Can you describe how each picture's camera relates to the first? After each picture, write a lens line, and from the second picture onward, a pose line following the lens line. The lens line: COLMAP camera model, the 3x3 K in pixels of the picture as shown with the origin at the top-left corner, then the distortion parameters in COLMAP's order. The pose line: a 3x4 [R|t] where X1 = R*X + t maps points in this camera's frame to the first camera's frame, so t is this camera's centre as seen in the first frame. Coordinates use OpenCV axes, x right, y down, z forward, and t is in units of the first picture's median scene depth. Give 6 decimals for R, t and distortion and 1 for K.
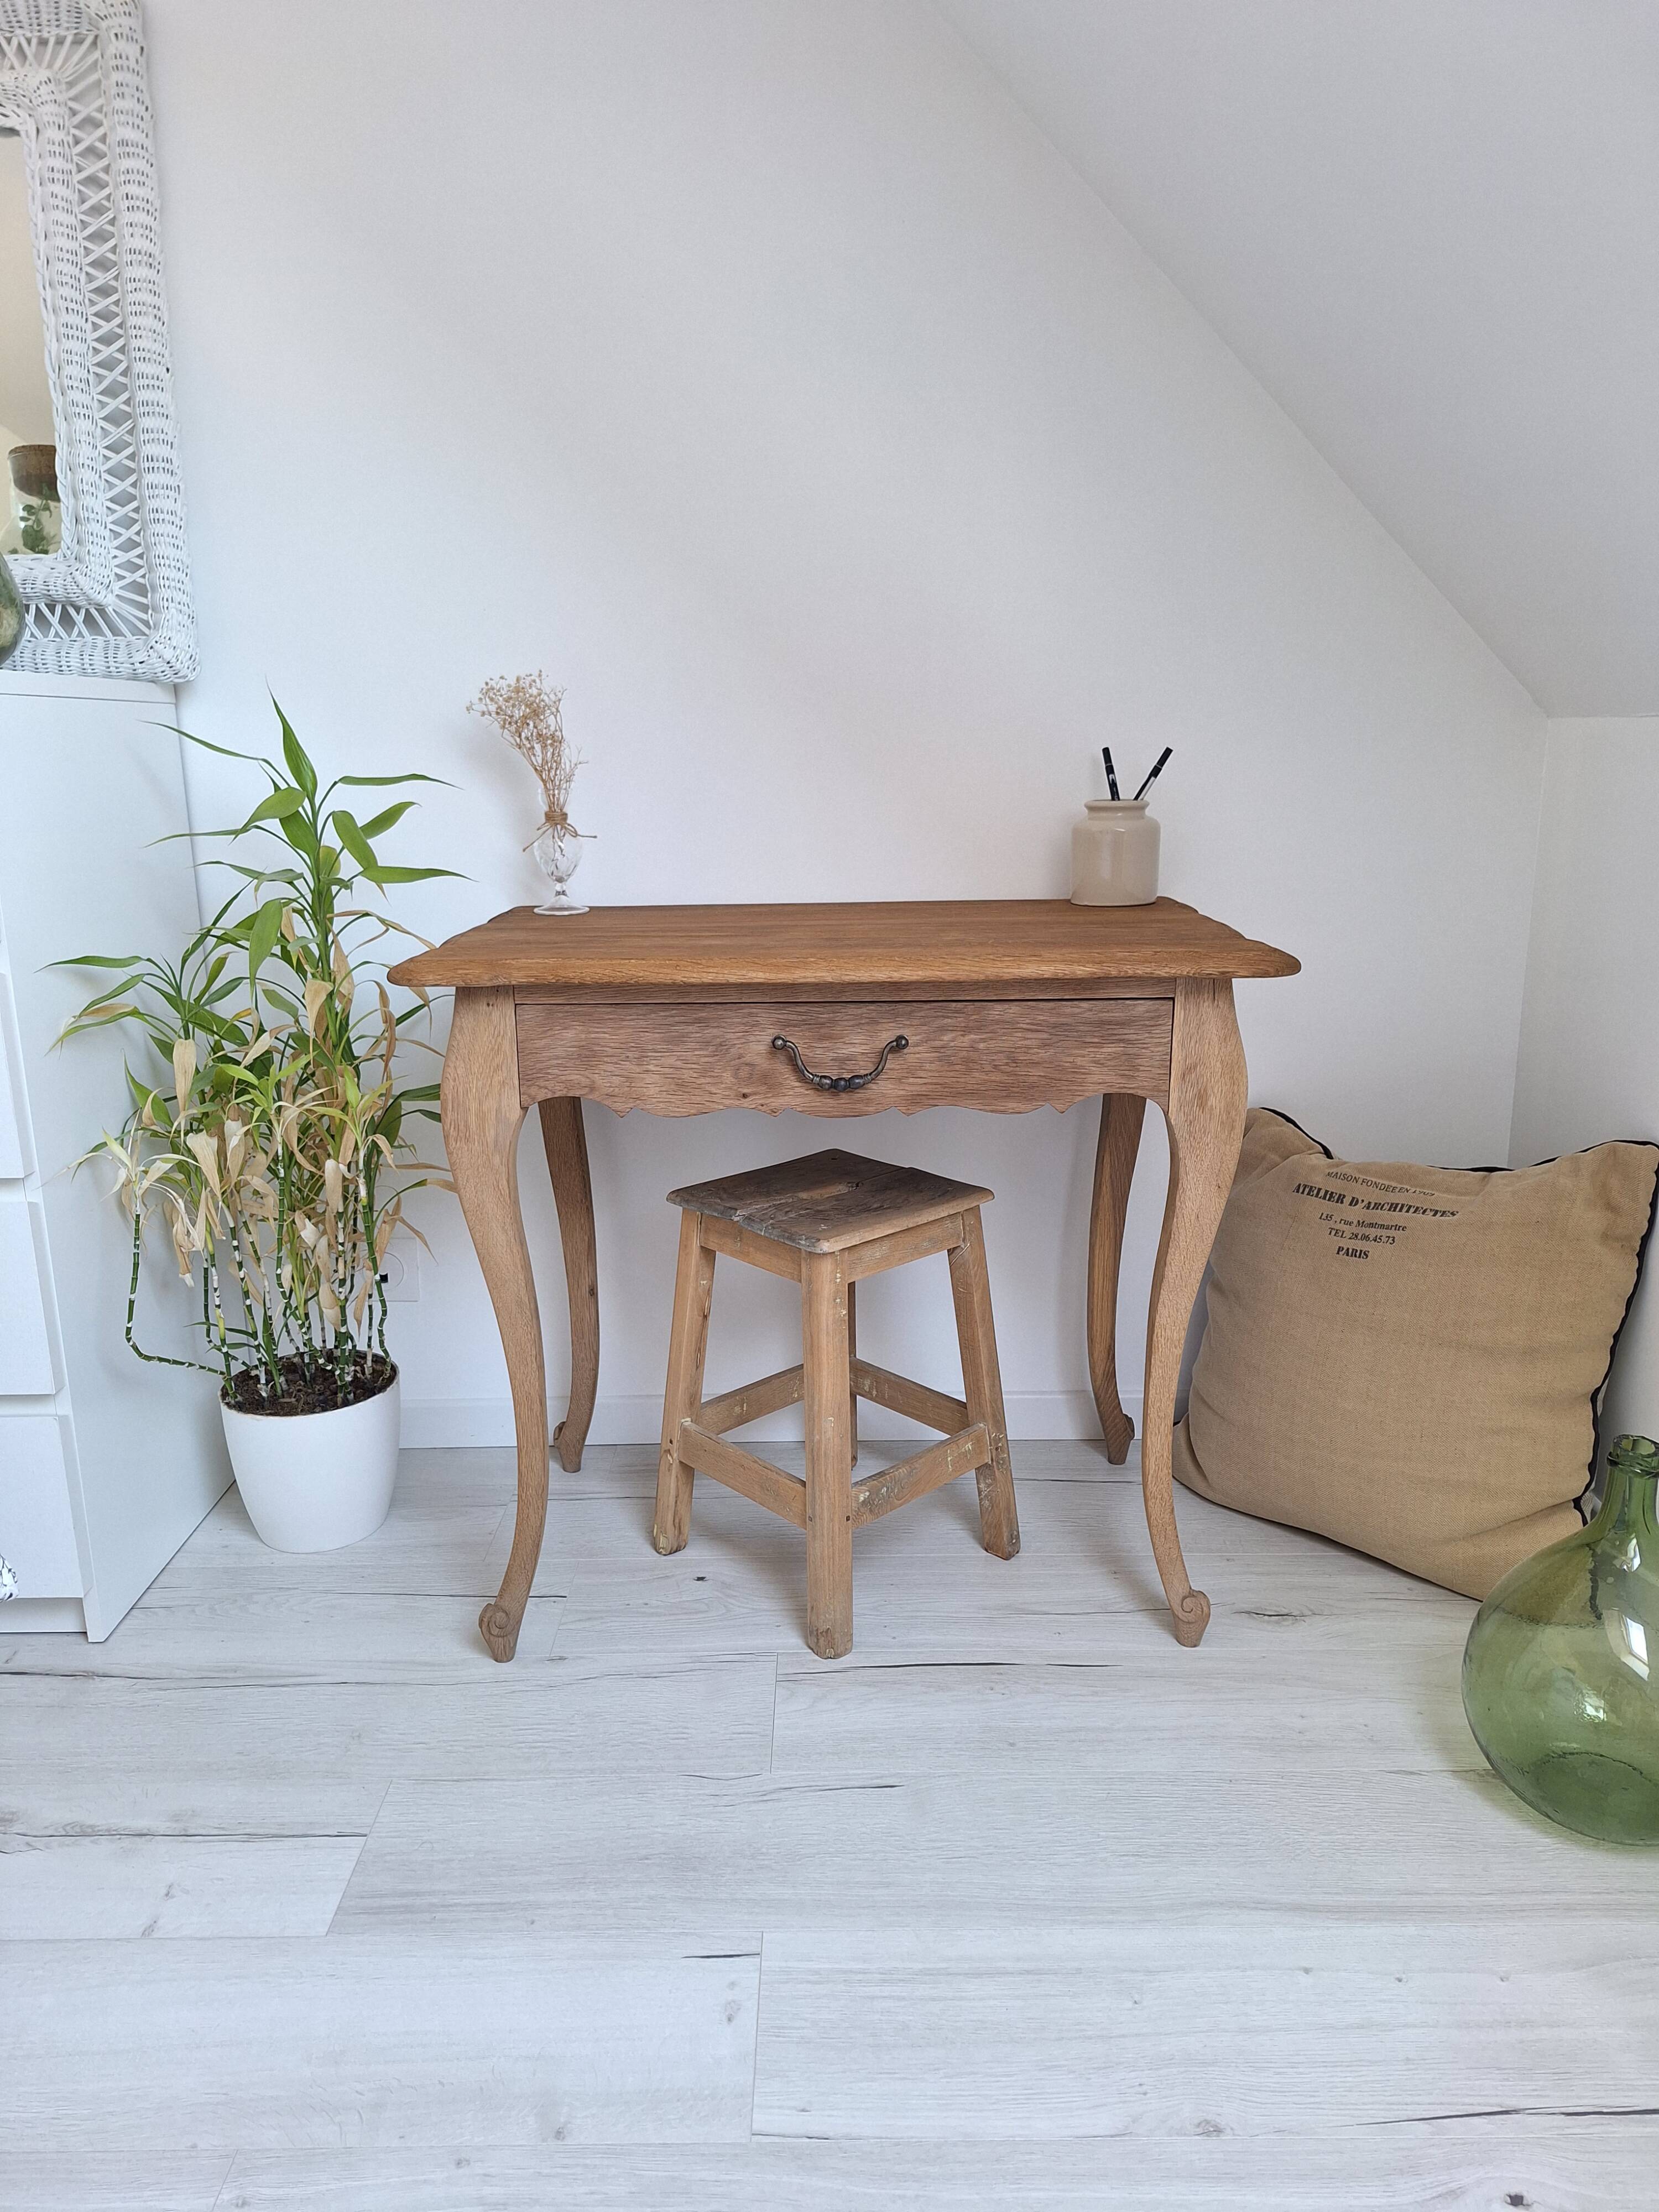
lens RADIAL K [[1565.3, 0, 821.7], [0, 1565.3, 1114.5], [0, 0, 1]] dist [0.050738, -0.046611]
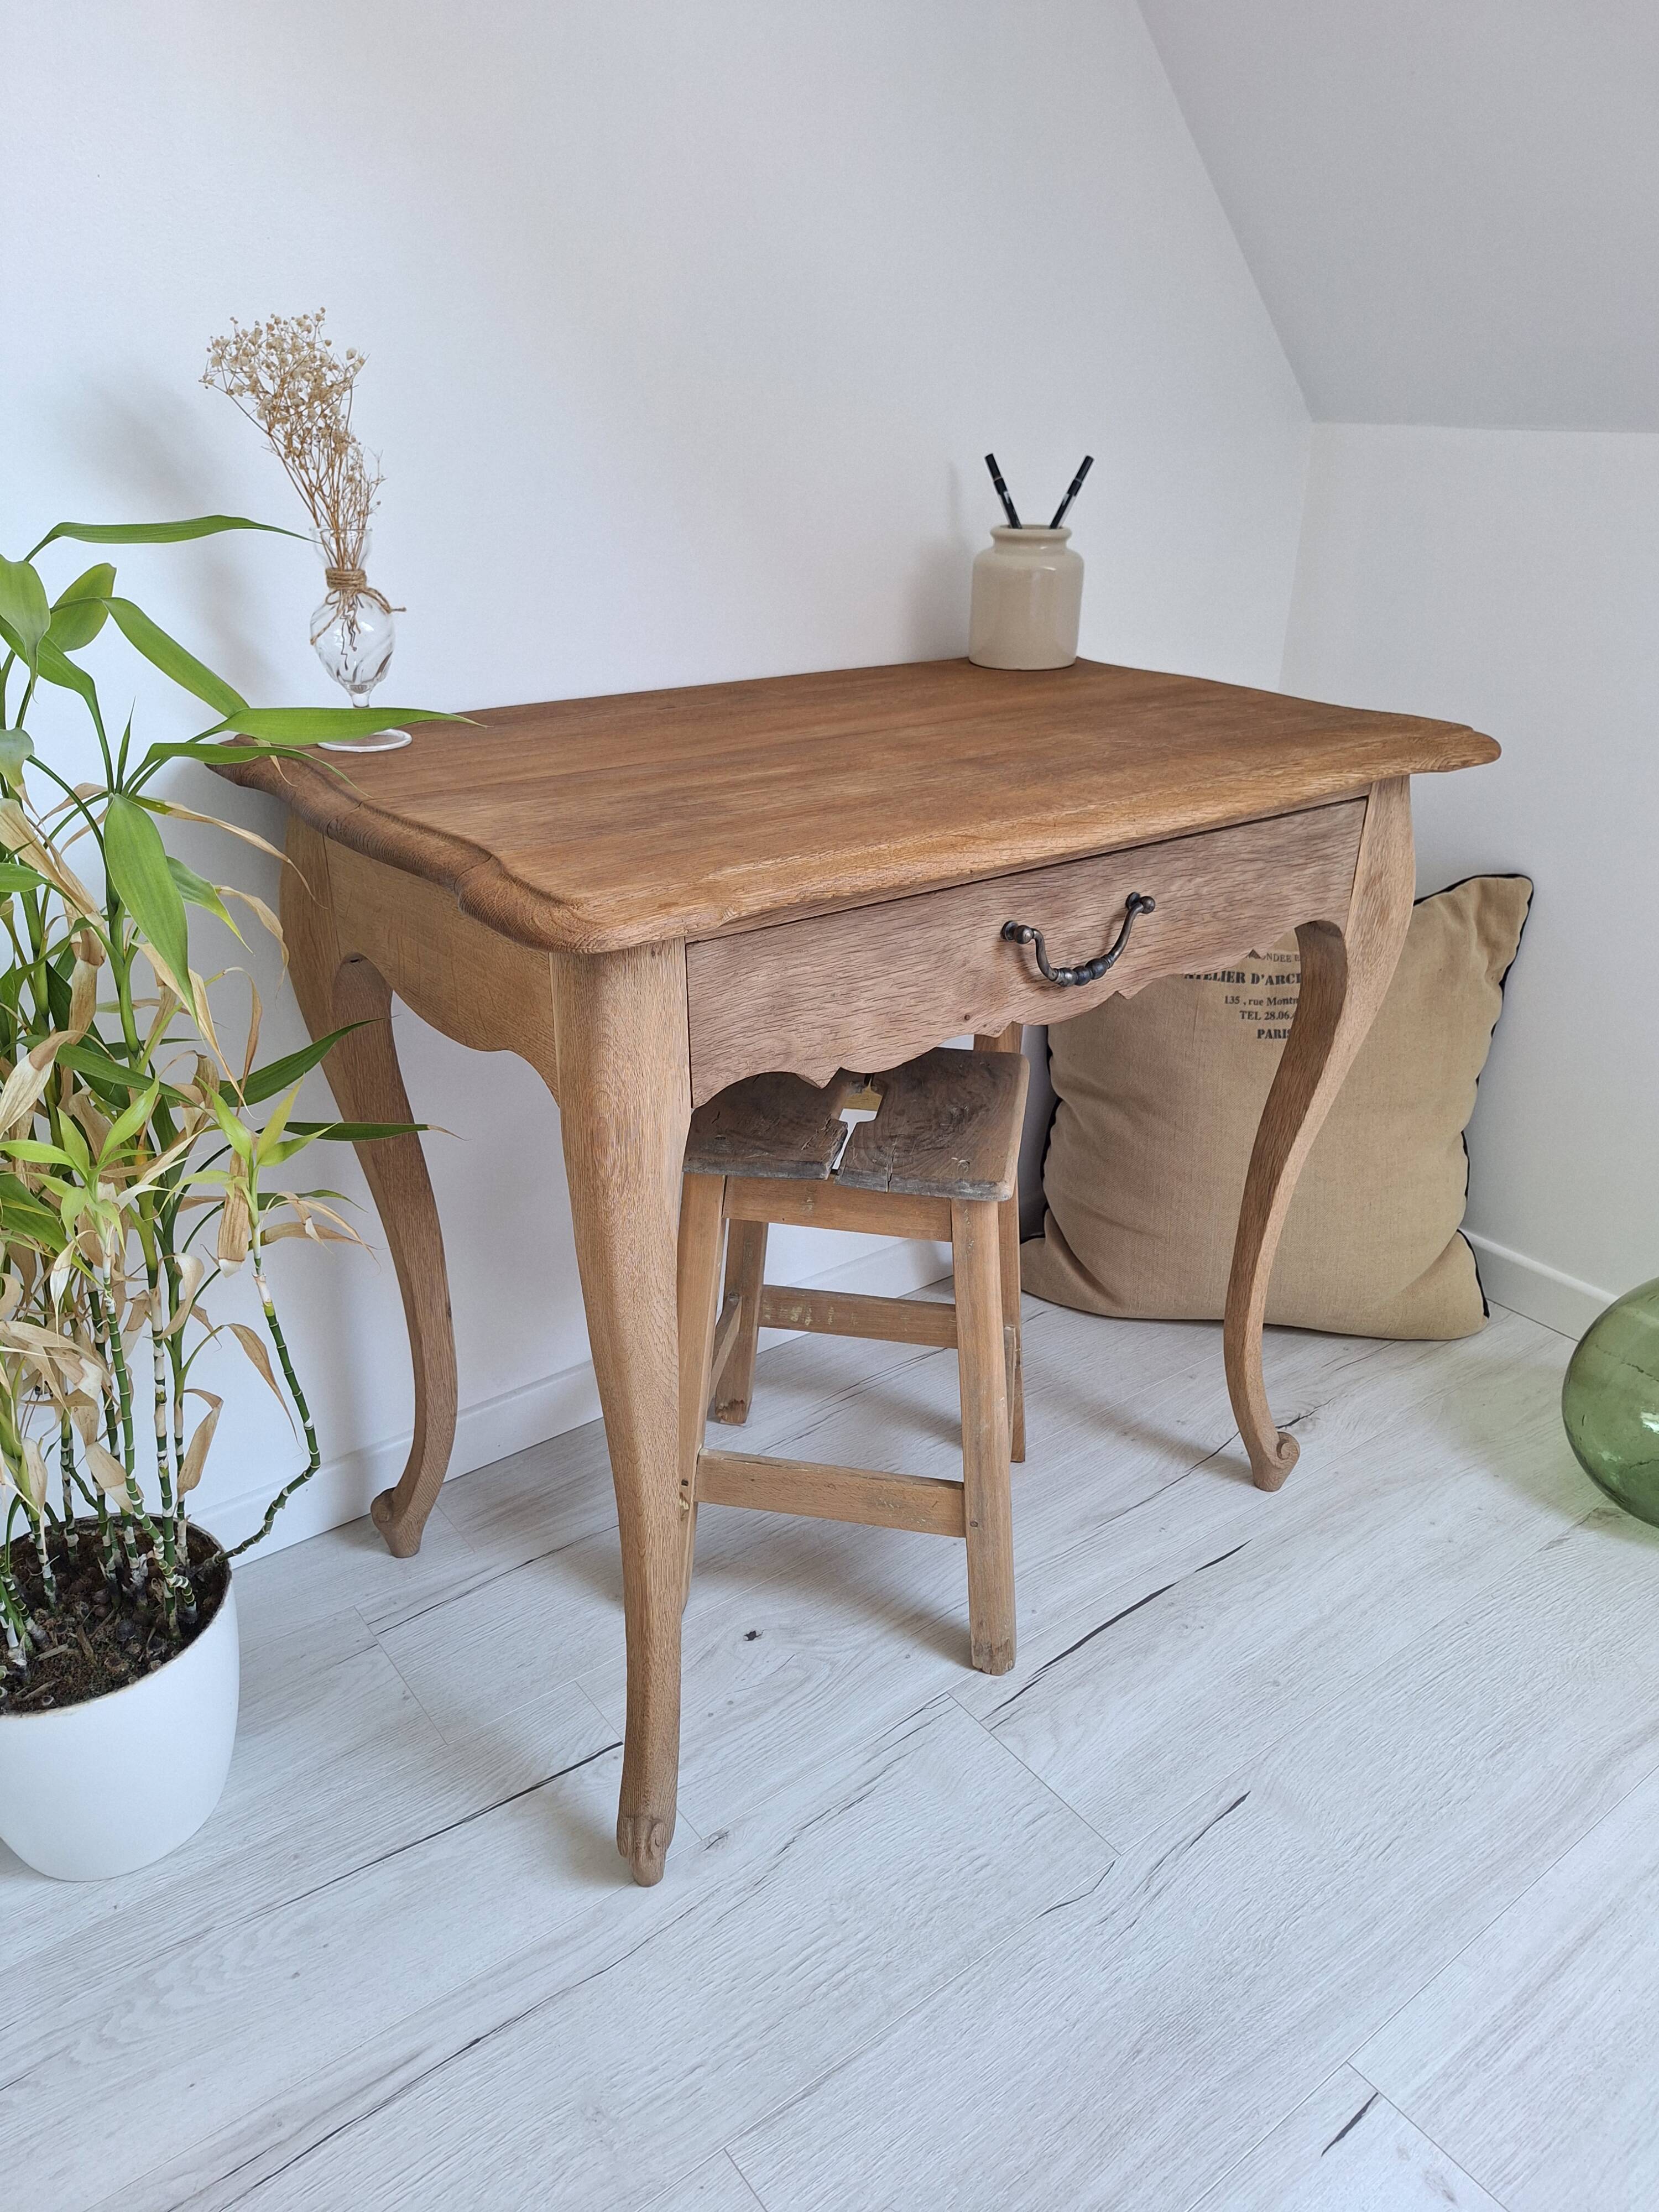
lens RADIAL K [[1565.3, 0, 820.3], [0, 1565.3, 1125.9], [0, 0, 1]] dist [0.050738, -0.046611]
pose [[0.792655, -0.238258, 0.561187, -0.496424], [0.121612, 0.963768, 0.237406, -0.136679], [-0.597418, -0.119934, 0.792911, 0.493733]]
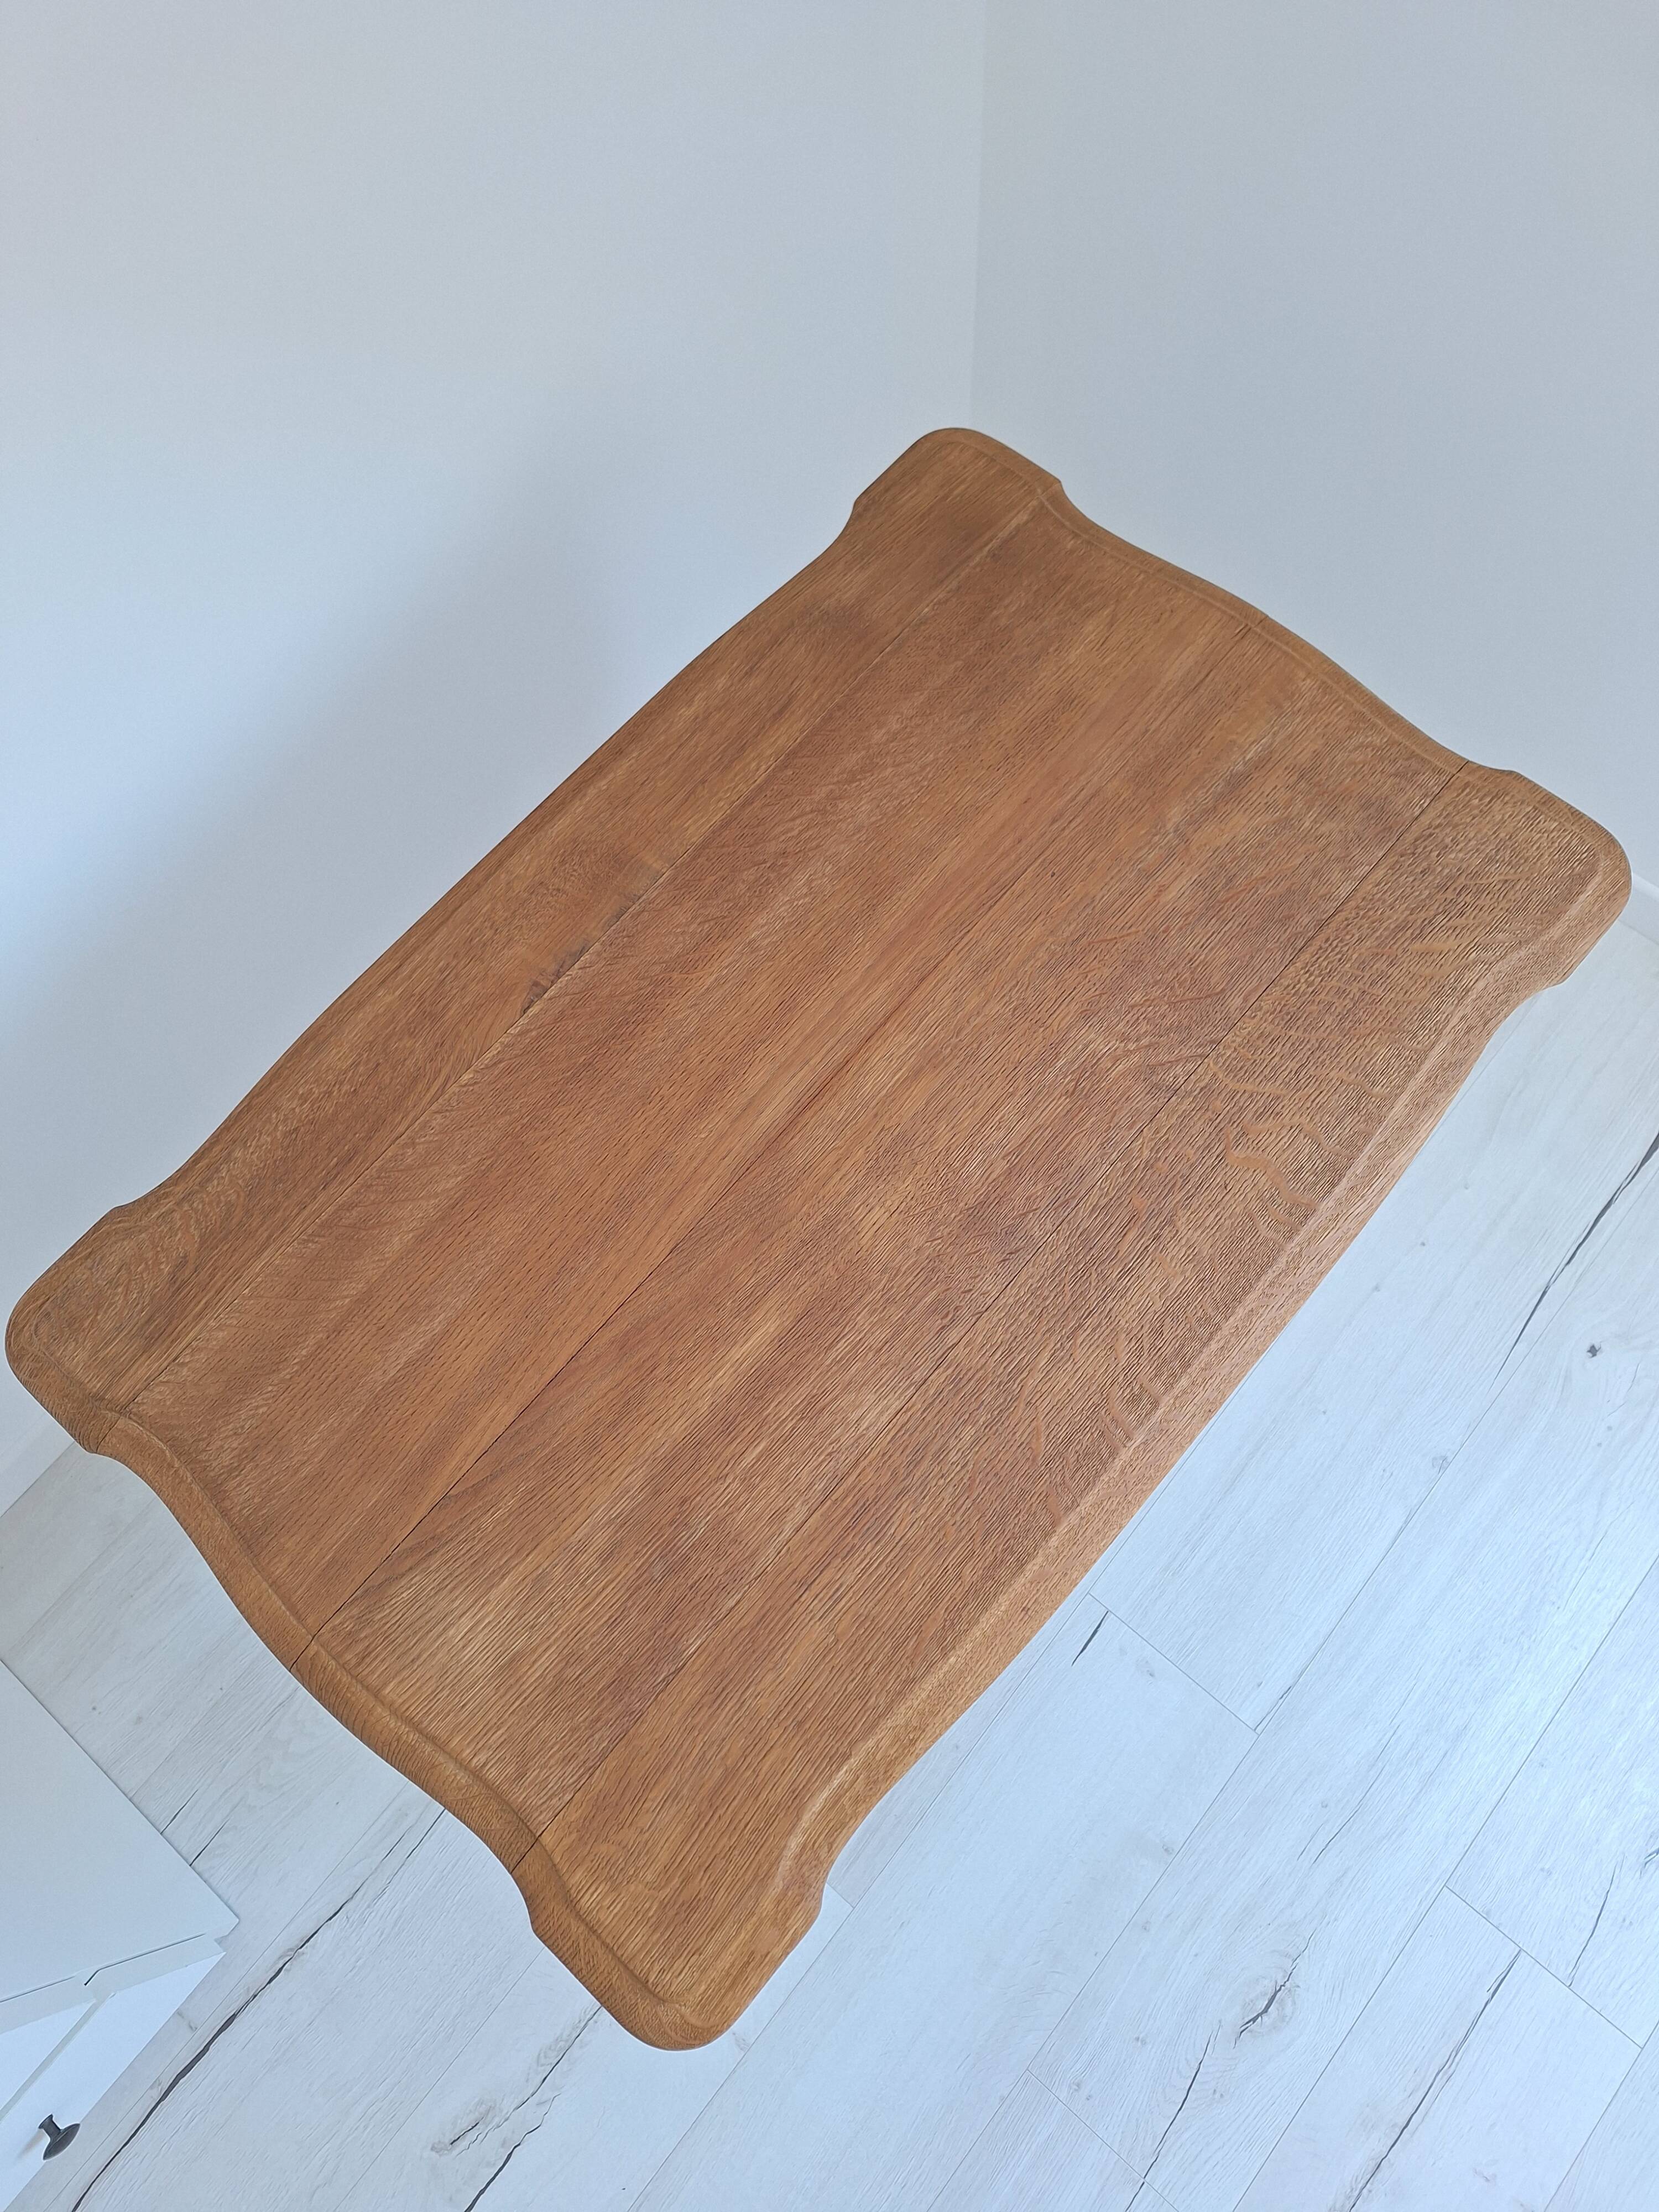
lens RADIAL K [[1565.3, 0, 818.7], [0, 1565.3, 1125.8], [0, 0, 1]] dist [0.050738, -0.046611]
pose [[0.656835, -0.715821, 0.236997, -0.142787], [0.221389, 0.483530, 0.846868, -0.636833], [-0.720801, -0.503784, 0.476075, 0.837970]]
